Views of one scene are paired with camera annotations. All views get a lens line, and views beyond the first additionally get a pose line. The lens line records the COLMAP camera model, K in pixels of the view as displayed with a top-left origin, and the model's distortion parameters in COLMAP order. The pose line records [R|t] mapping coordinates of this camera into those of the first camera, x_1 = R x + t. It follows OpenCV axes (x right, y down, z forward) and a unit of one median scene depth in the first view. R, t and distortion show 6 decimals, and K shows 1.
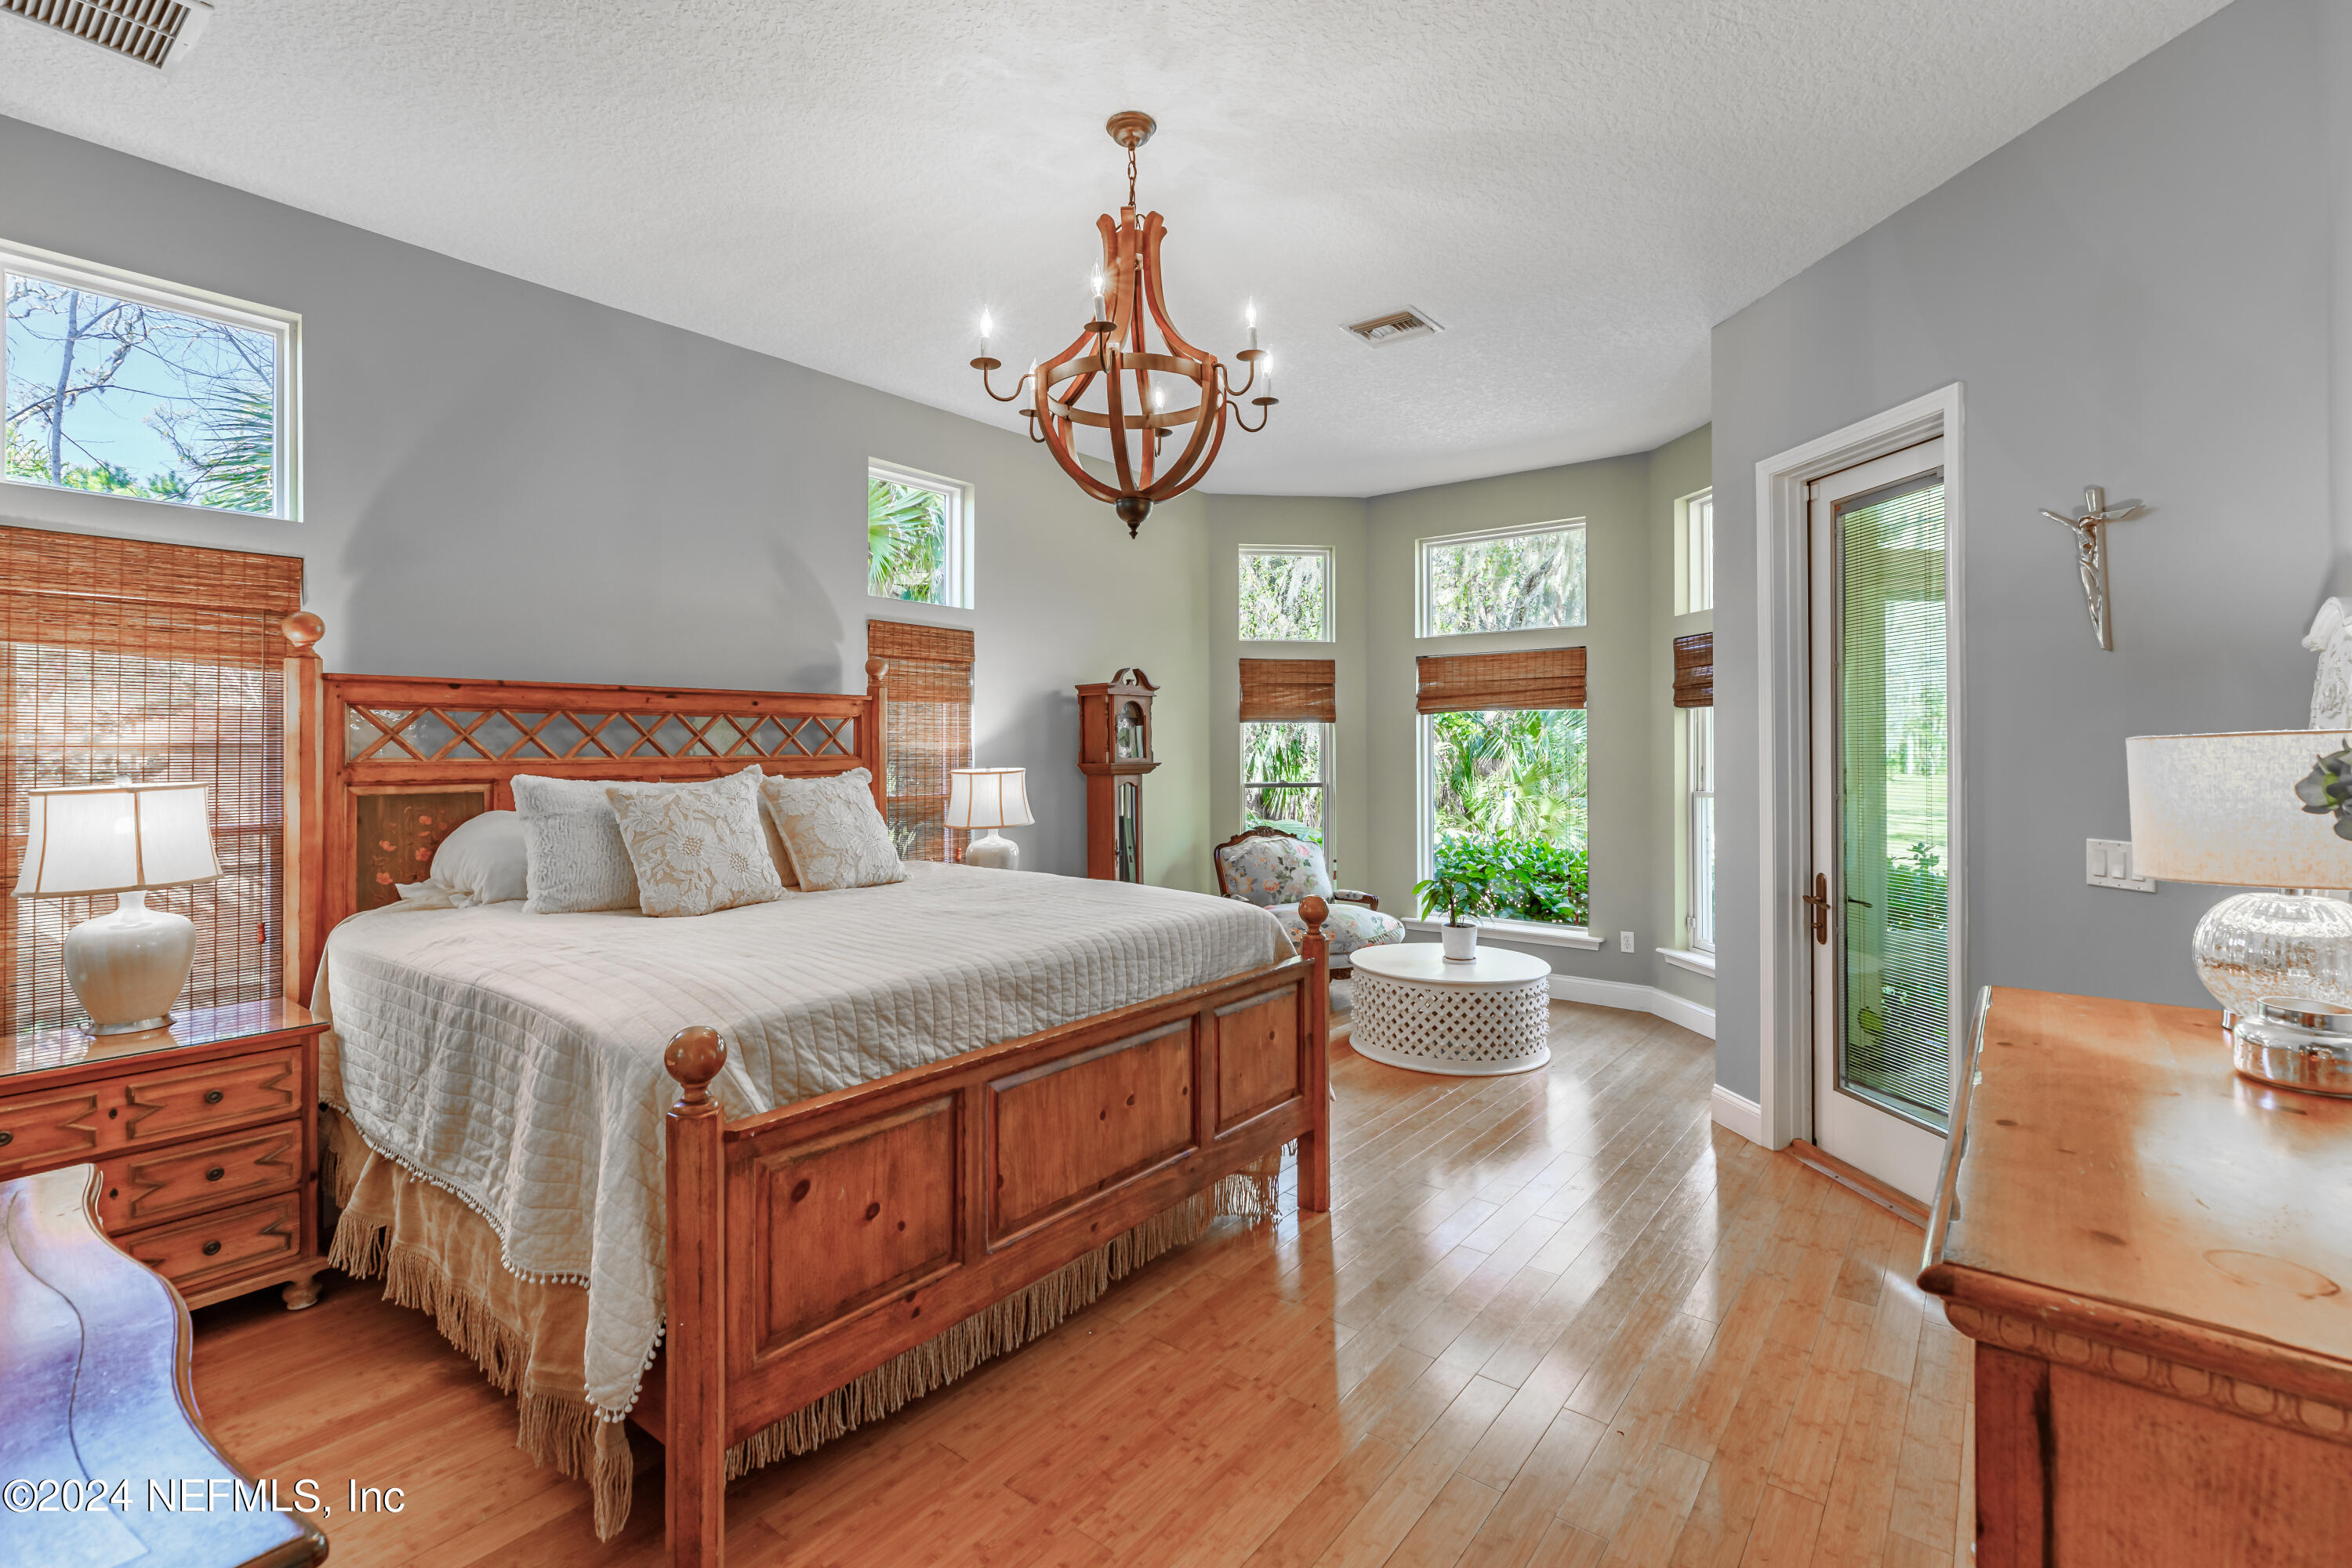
lens RADIAL K [[1063.6, 0, 1173.4], [0, 1063.6, 747.4], [0, 0, 1]] dist [-0.000286, -0.000028]
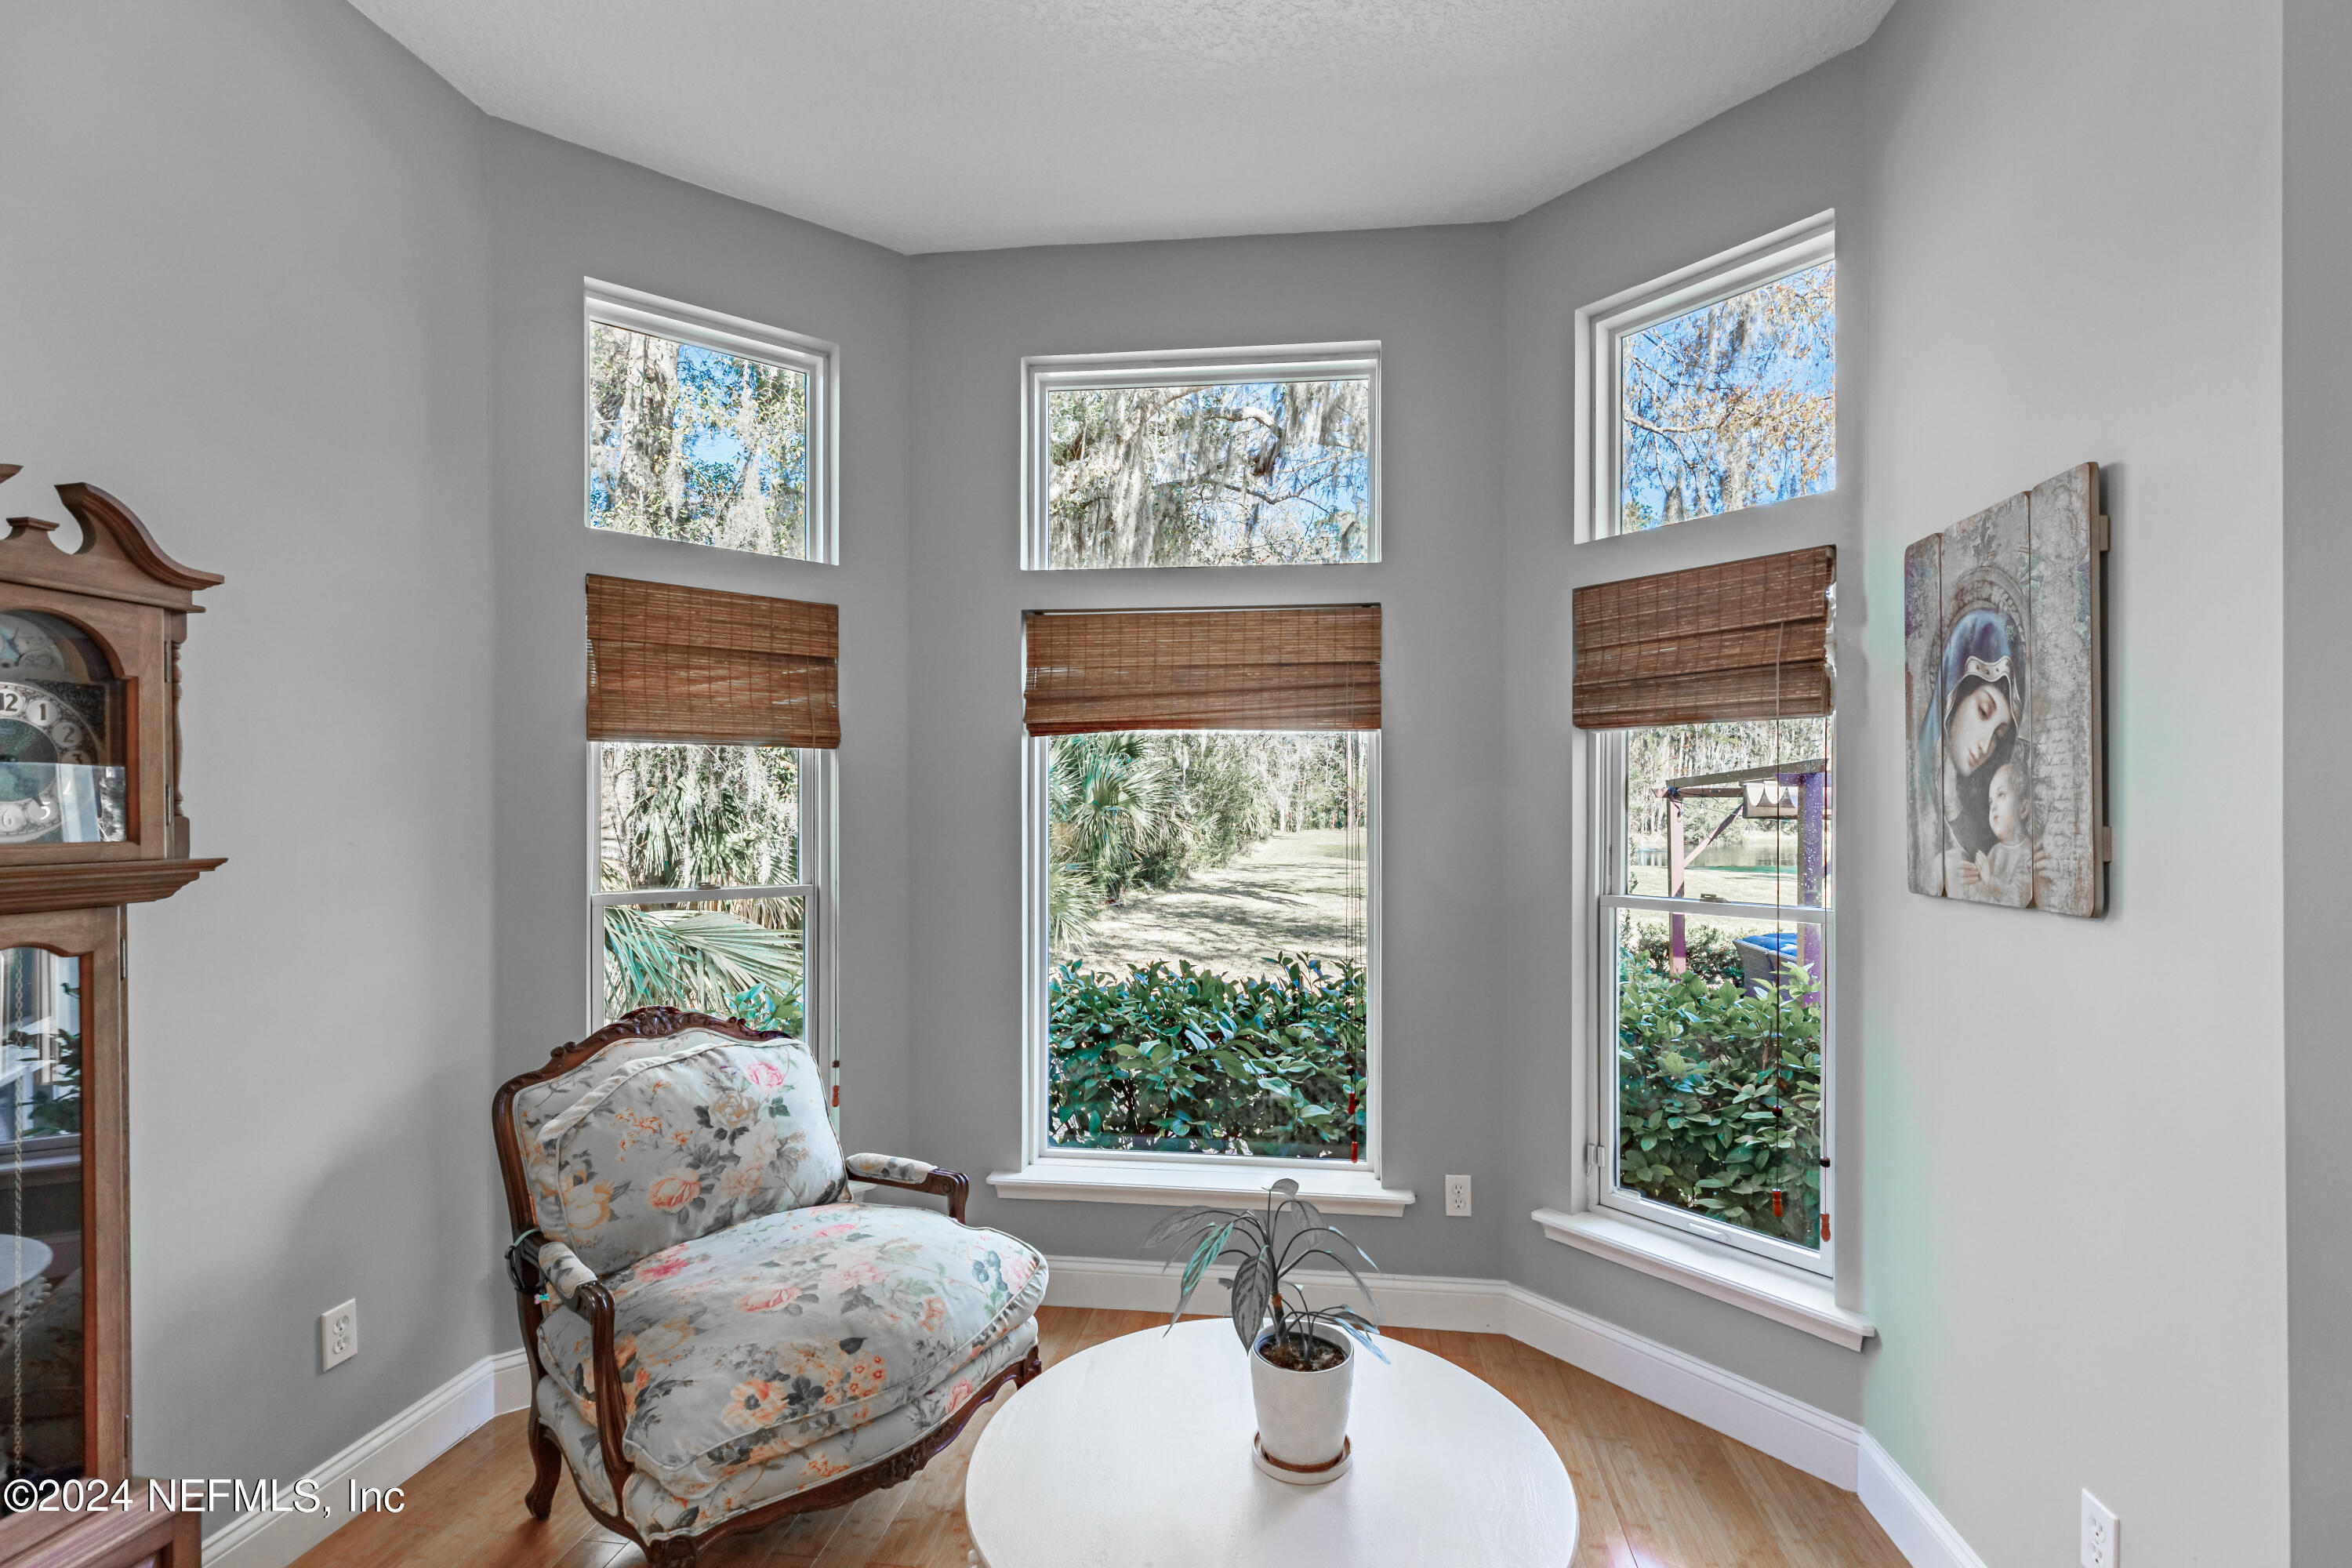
lens RADIAL K [[1063.6, 0, 1183.1], [0, 1063.6, 807.8], [0, 0, 1]] dist [-0.000257, -0.000310]
pose [[0.861099, 0.002802, 0.508429, 0.054803], [-0.003195, 0.999995, -0.000100, 0.000625], [-0.508426, -0.001539, 0.861104, 0.581206]]
